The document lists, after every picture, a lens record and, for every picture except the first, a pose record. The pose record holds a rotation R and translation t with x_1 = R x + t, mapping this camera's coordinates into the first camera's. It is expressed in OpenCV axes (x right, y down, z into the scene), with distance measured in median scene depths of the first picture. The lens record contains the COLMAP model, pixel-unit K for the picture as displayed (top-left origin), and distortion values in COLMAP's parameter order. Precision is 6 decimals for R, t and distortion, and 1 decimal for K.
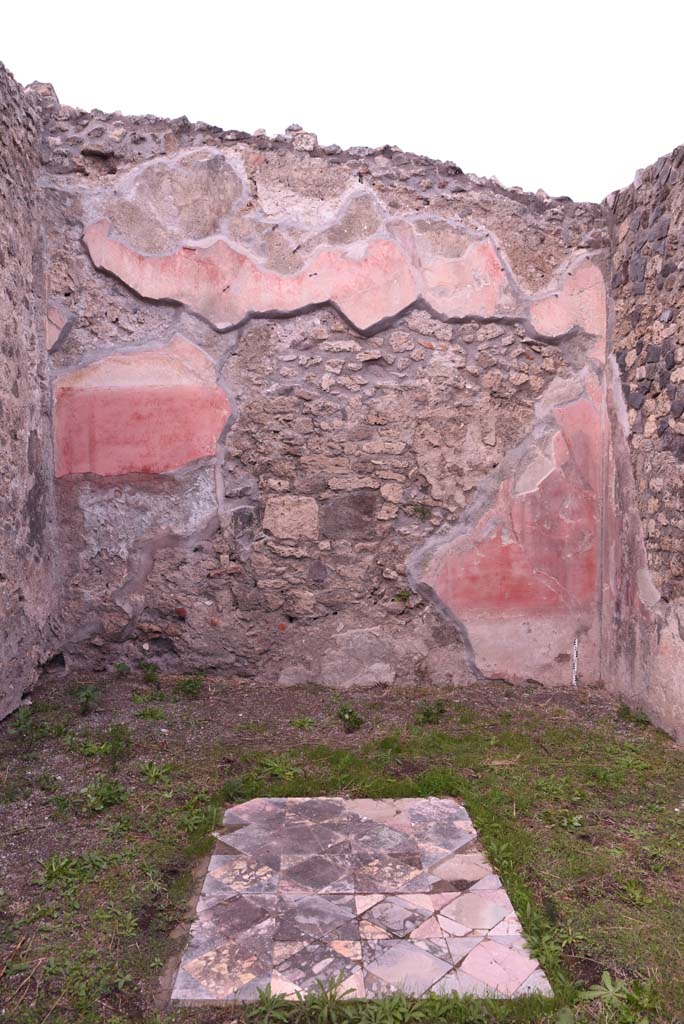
lens RADIAL K [[696.2, 0, 340.0], [0, 696.2, 509.0], [0, 0, 1]] dist [-0.132929, 0.094019]
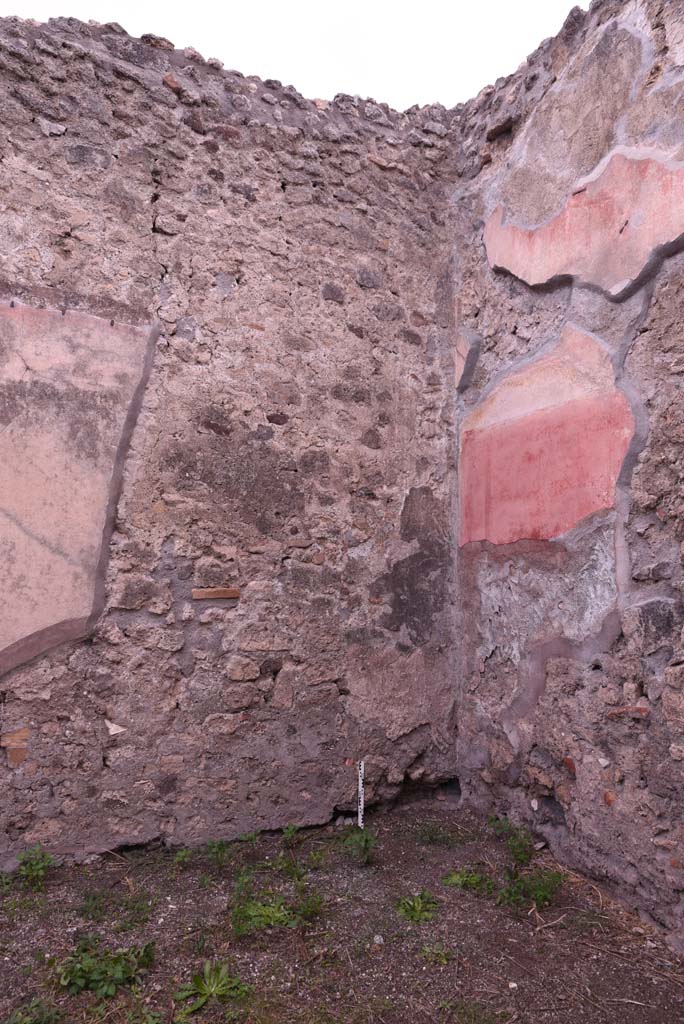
lens RADIAL K [[696.2, 0, 343.5], [0, 696.2, 511.0], [0, 0, 1]] dist [-0.132929, 0.094019]
pose [[0.378873, -0.056378, -0.923730, 0.265356], [-0.066492, 0.993905, -0.087933, -0.008767], [0.923057, 0.094736, 0.372815, 0.578897]]
